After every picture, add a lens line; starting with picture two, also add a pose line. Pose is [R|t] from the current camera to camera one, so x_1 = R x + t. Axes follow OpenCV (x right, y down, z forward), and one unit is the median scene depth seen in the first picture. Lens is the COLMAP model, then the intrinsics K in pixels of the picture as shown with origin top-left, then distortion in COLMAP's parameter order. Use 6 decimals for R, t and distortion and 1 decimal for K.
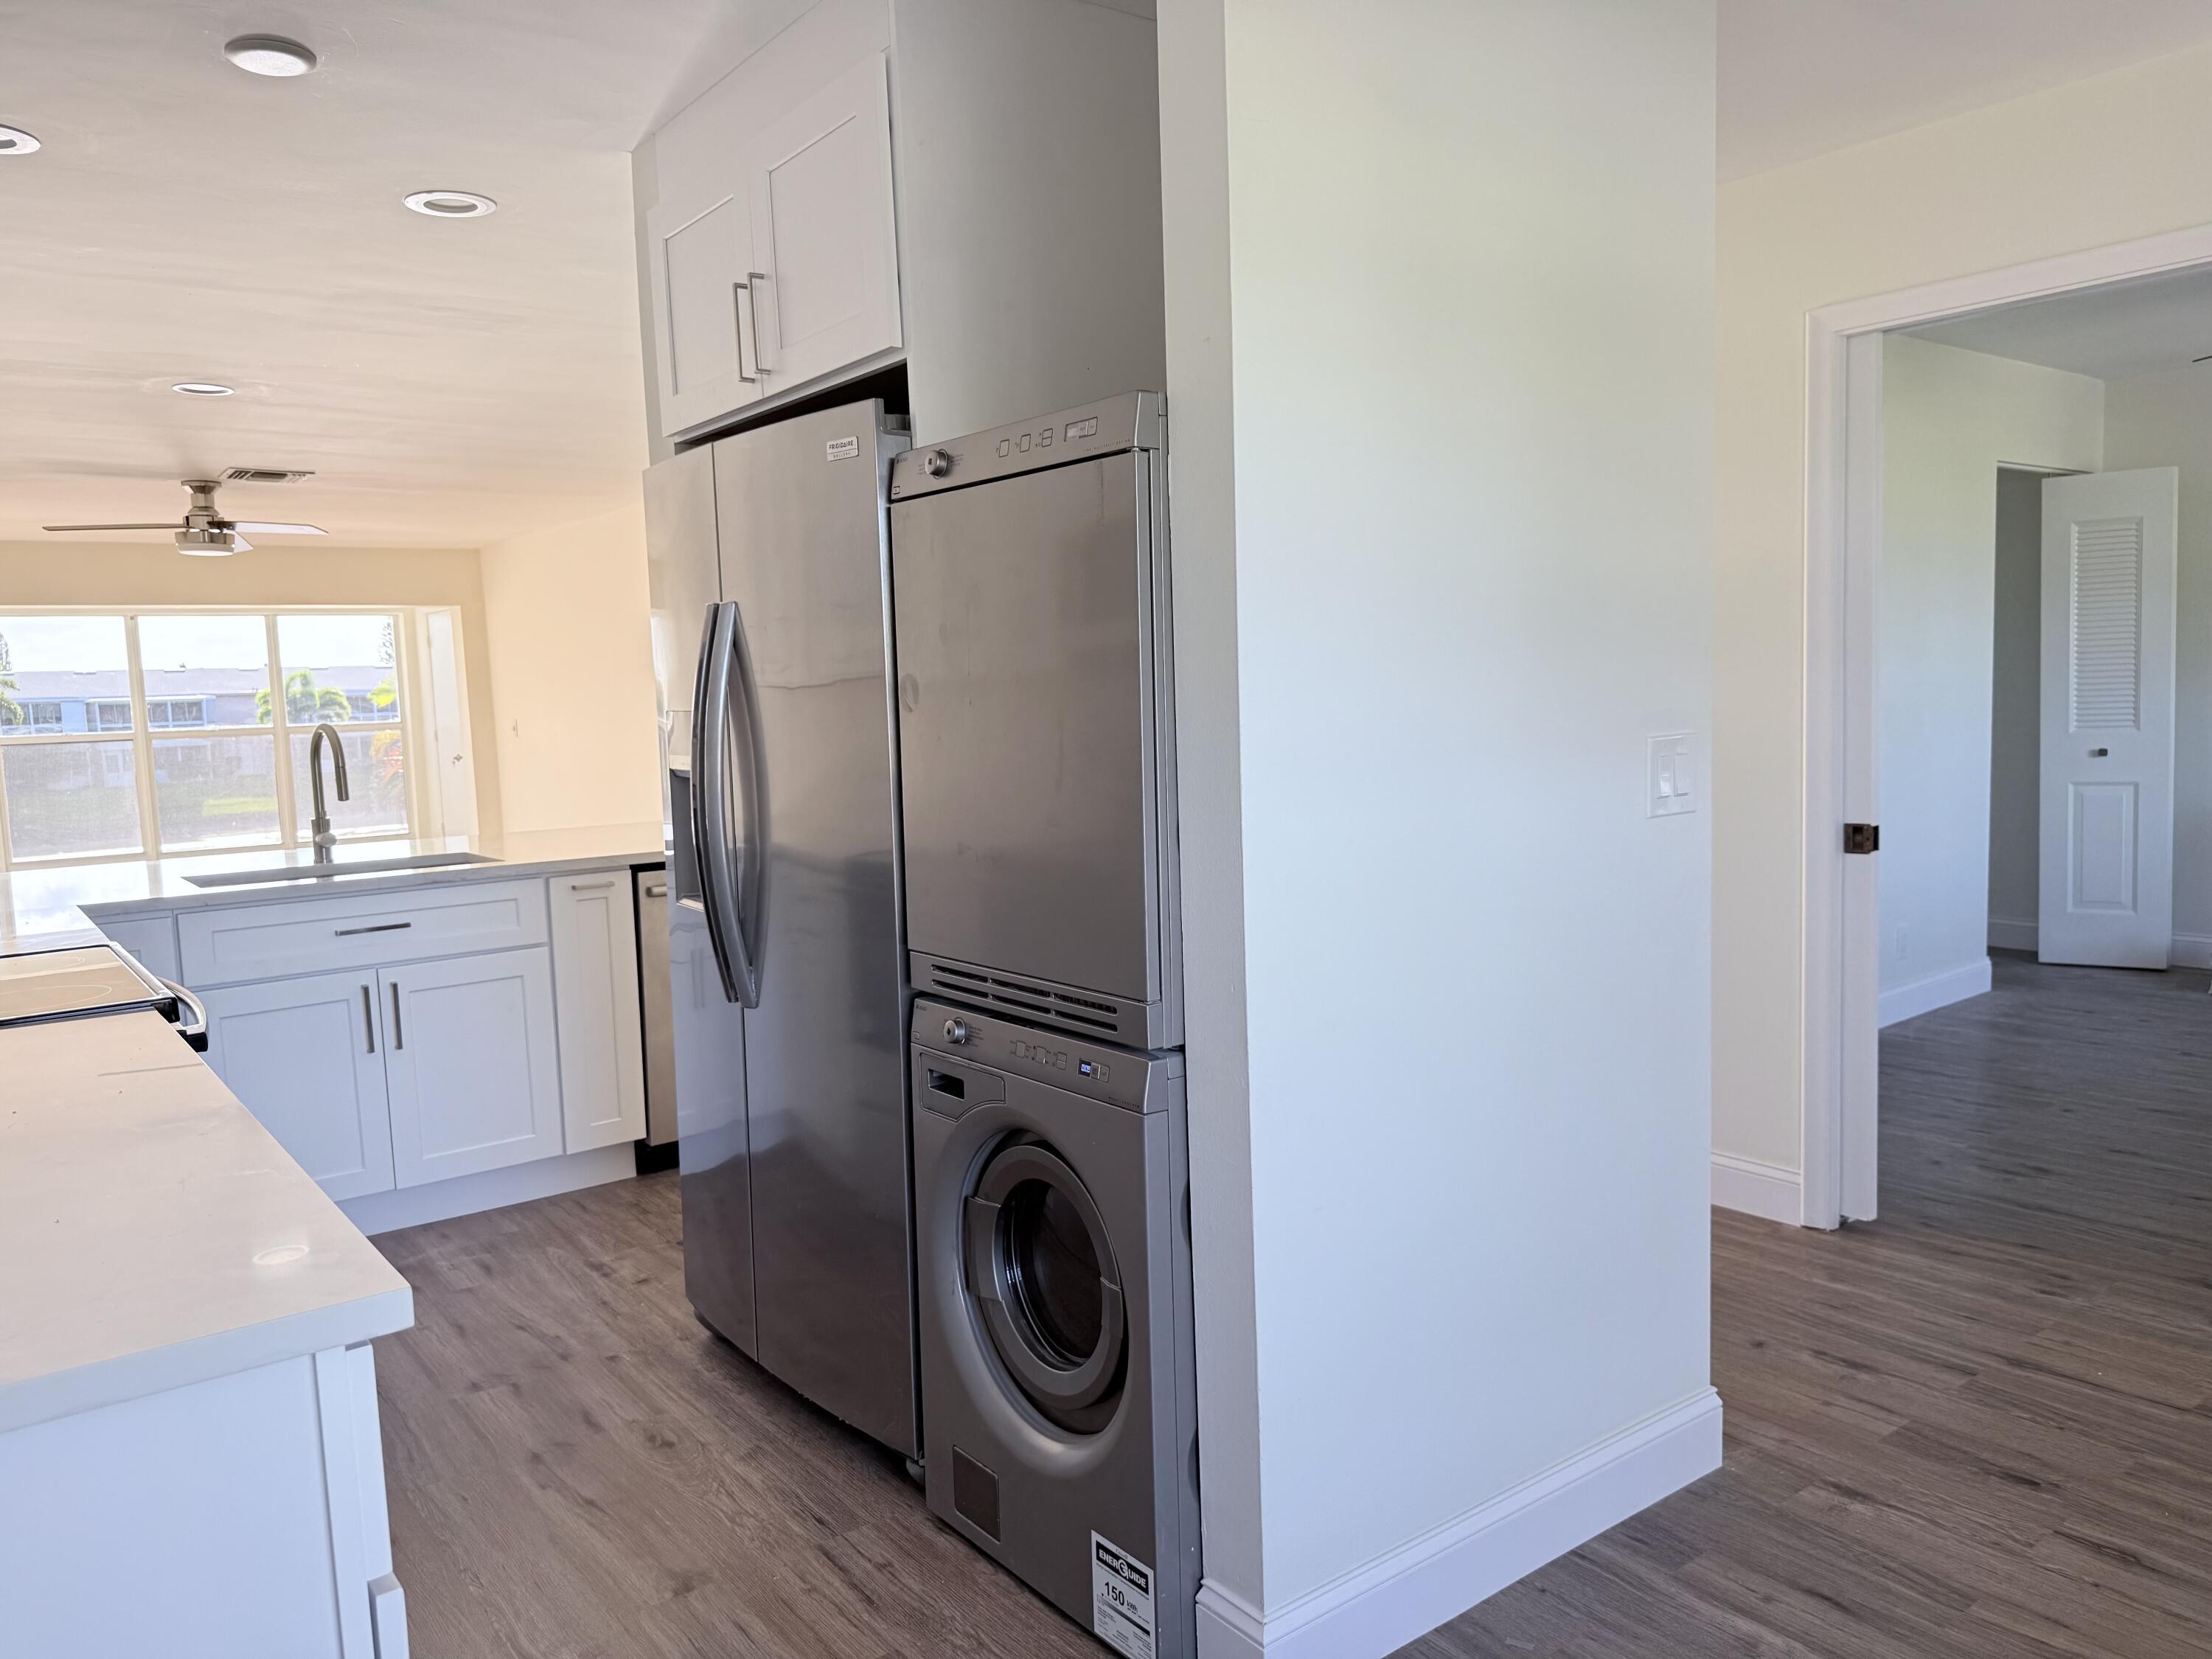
lens RADIAL K [[1580.1, 0, 1156.8], [0, 1580.1, 838.7], [0, 0, 1]] dist [0.005567, -0.022761]
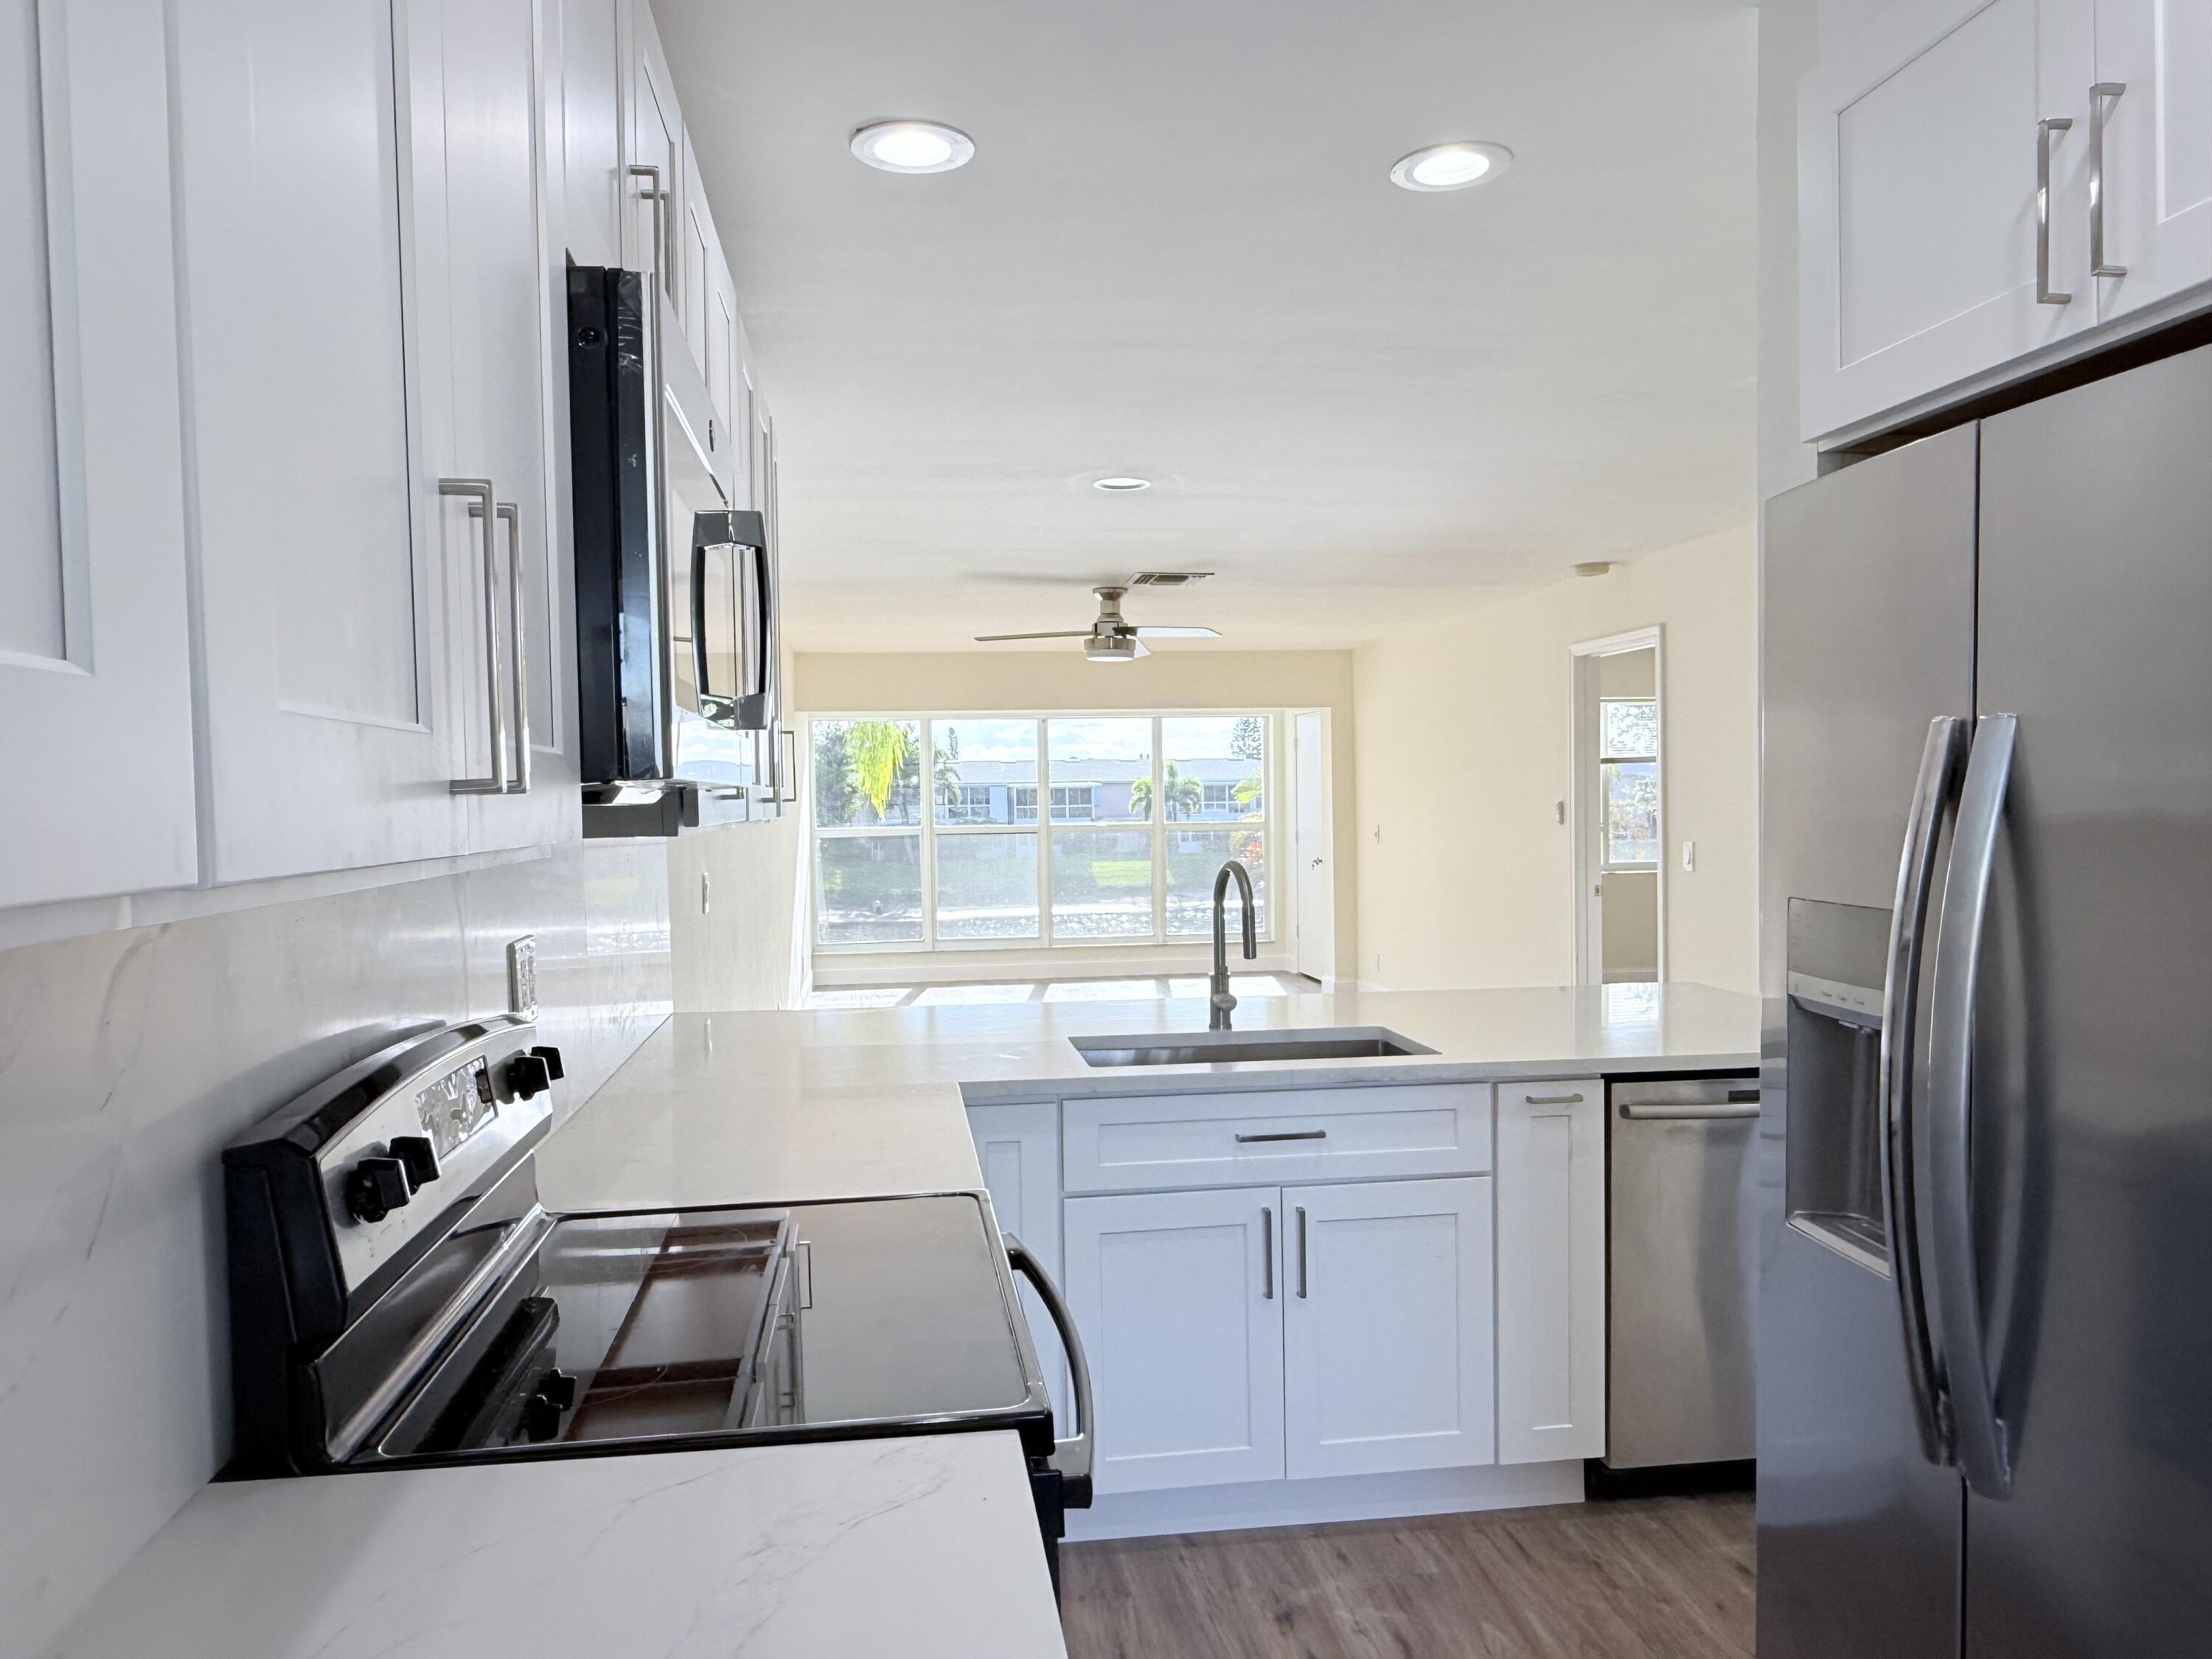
lens RADIAL K [[1580.1, 0, 1104.9], [0, 1580.1, 834.2], [0, 0, 1]] dist [0.005567, -0.022761]
pose [[0.860751, 0.031140, -0.508073, -0.161774], [-0.062617, 0.997024, -0.044974, -0.043551], [0.505160, 0.070525, 0.860139, 0.251249]]
